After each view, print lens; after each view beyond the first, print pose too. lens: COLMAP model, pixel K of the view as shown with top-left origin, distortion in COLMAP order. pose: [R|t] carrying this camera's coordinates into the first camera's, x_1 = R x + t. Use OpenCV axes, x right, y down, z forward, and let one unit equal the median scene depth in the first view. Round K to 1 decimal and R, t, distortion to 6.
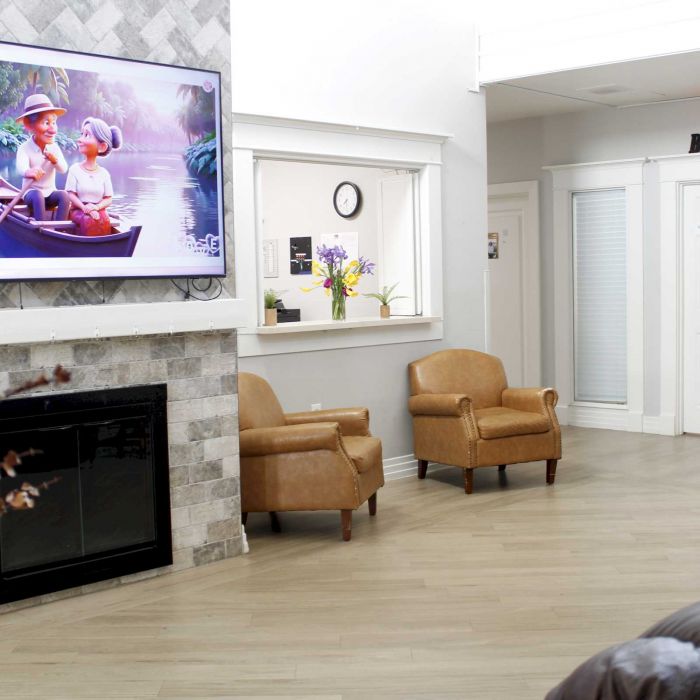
lens RADIAL K [[1145.1, 0, 349.3], [0, 1145.1, 350.3], [0, 0, 1]] dist [-0.092275, 0.000000]
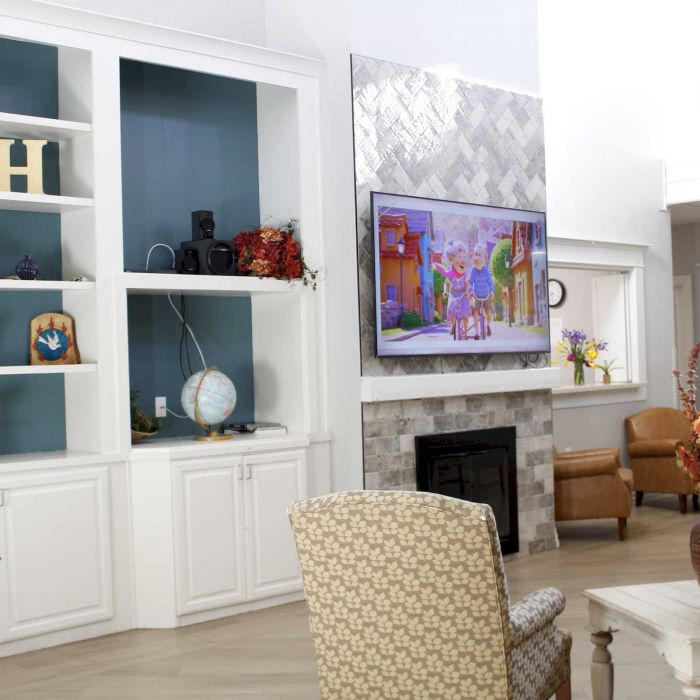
lens RADIAL K [[1145.1, 0, 350.6], [0, 1145.1, 349.5], [0, 0, 1]] dist [-0.092275, 0.000000]
pose [[0.999518, -0.008940, -0.029725, -0.312252], [0.006801, 0.997433, -0.071281, 0.032865], [0.030286, 0.071045, 0.997013, -0.442973]]
